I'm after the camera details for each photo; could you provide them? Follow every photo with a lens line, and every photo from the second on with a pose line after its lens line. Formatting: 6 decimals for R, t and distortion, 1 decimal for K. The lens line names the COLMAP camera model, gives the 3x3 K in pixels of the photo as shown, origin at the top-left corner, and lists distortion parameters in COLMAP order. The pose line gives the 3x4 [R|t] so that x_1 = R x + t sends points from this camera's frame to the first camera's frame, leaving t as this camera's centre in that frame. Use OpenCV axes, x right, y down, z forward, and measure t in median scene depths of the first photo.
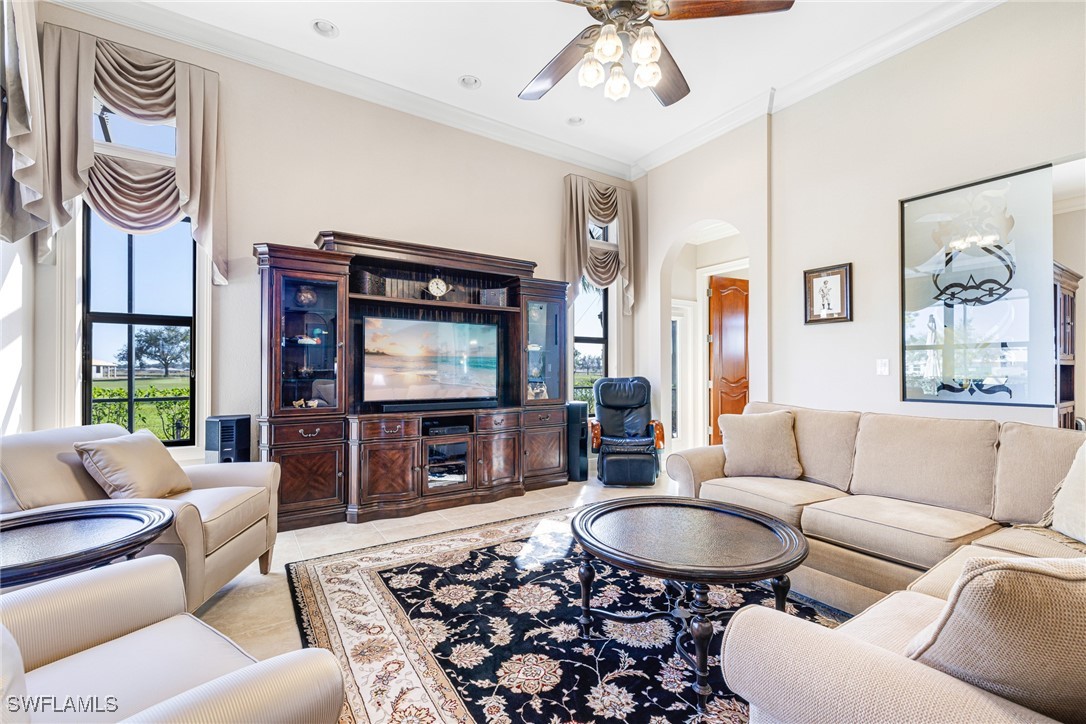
lens RADIAL K [[468.4, 0, 547.2], [0, 468.4, 365.3], [0, 0, 1]] dist [-0.002876, -0.000100]
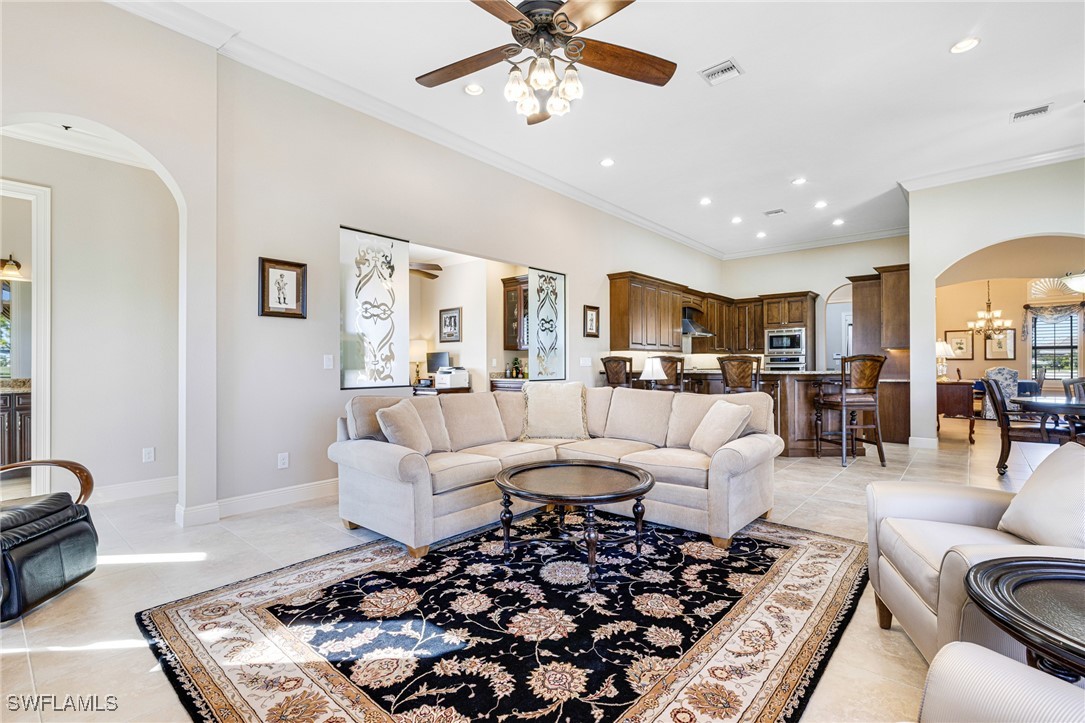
lens RADIAL K [[493.0, 0, 543.8], [0, 493.0, 363.1], [0, 0, 1]] dist [0.000188, 0.000051]
pose [[-0.269654, 0.003377, 0.962951, -0.934748], [-0.007721, 0.999954, -0.005669, 0.014319], [-0.962926, -0.008963, -0.269616, 1.261101]]
